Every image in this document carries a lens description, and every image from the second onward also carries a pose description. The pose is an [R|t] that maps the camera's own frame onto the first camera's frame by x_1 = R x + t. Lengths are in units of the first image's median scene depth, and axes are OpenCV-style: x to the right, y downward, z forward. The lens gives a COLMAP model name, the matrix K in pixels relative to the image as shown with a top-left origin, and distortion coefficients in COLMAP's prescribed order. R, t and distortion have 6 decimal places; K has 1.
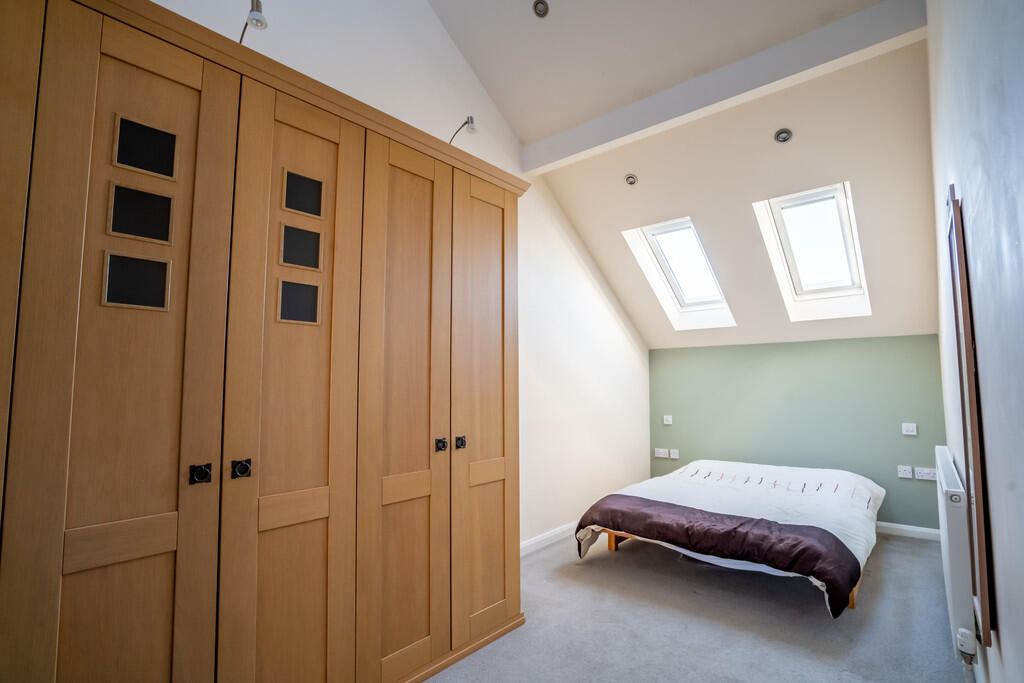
lens RADIAL K [[476.5, 0, 509.9], [0, 476.5, 343.7], [0, 0, 1]] dist [-0.049986, 0.017541]
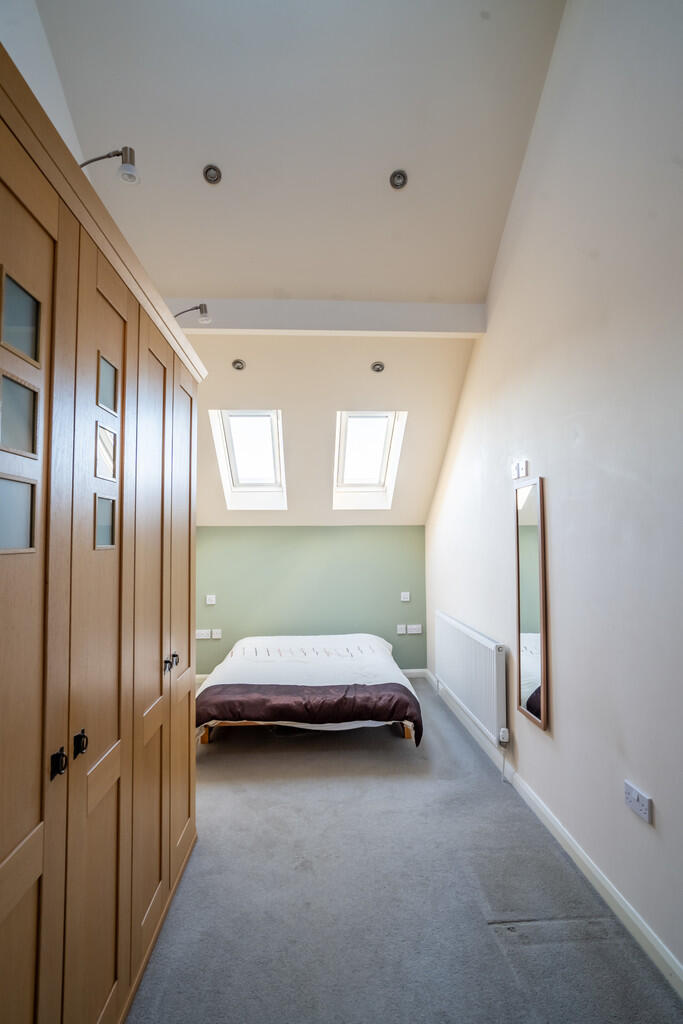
lens RADIAL K [[543.0, 0, 342.7], [0, 543.0, 510.4], [0, 0, 1]] dist [-0.037944, 0.000254]
pose [[0.714791, 0.035664, 0.698428, -0.484806], [-0.055011, 0.998472, 0.005314, -0.081792], [-0.697171, -0.042219, 0.715660, 0.038401]]
